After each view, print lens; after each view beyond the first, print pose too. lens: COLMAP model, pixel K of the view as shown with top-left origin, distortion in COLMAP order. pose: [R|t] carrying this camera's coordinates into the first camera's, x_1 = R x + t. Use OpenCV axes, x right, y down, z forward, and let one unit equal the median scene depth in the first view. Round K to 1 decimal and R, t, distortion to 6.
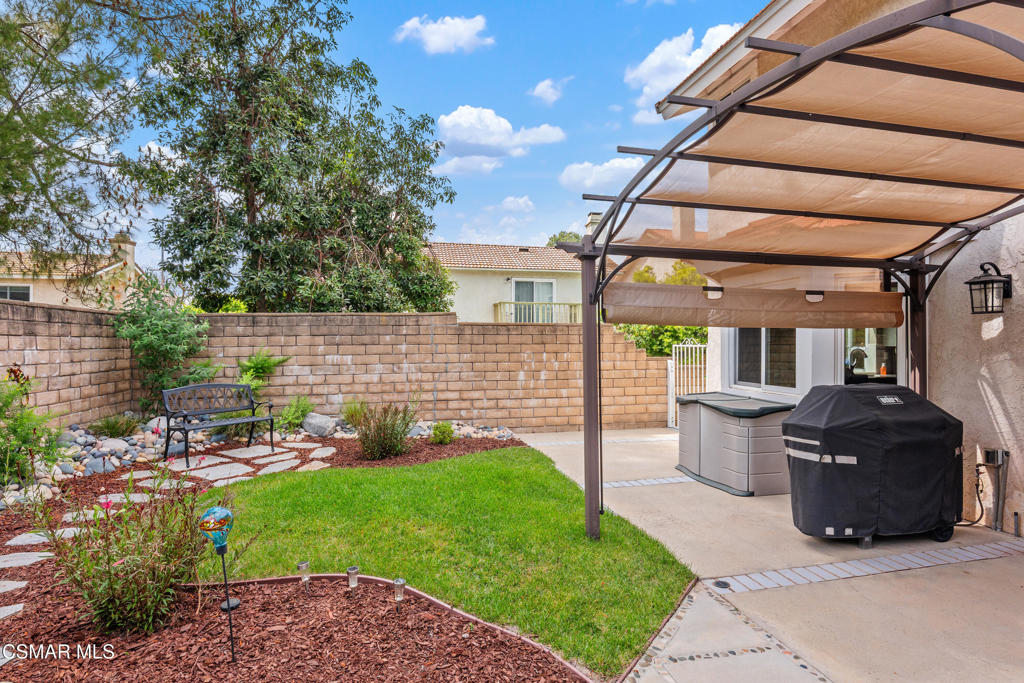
lens RADIAL K [[557.5, 0, 512.0], [0, 557.5, 341.5], [0, 0, 1]] dist [-0.001487, 0.000017]
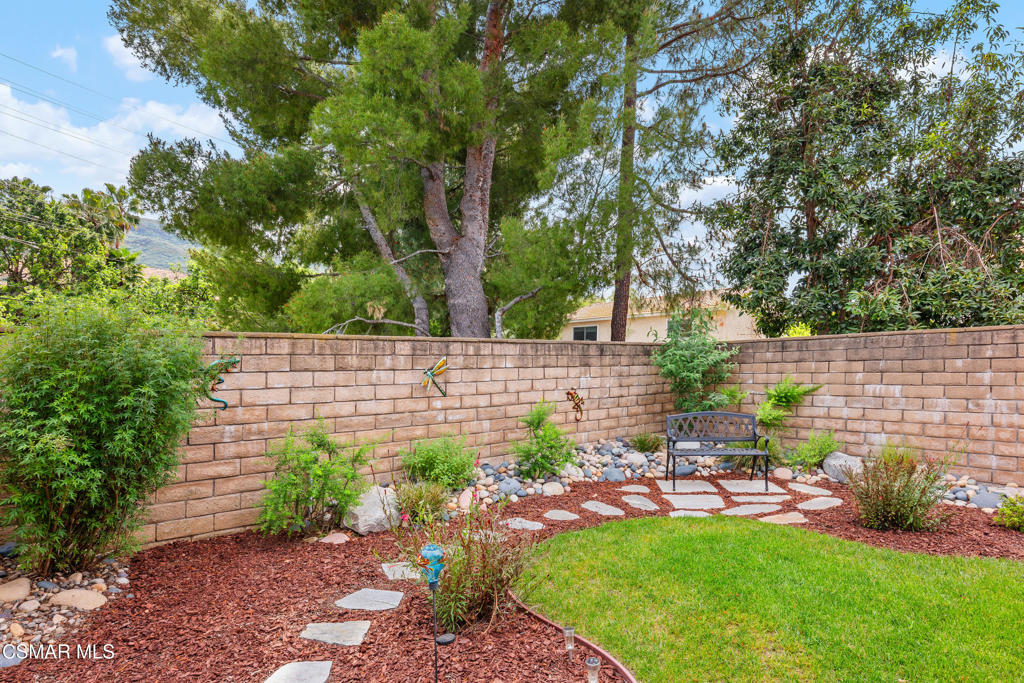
lens RADIAL K [[540.3, 0, 515.2], [0, 540.3, 364.8], [0, 0, 1]] dist [-0.000730, 0.001066]
pose [[0.478192, -0.003337, -0.878249, 0.132763], [0.013709, 0.999899, 0.003665, -0.016025], [0.878148, -0.013793, 0.478190, 0.180718]]
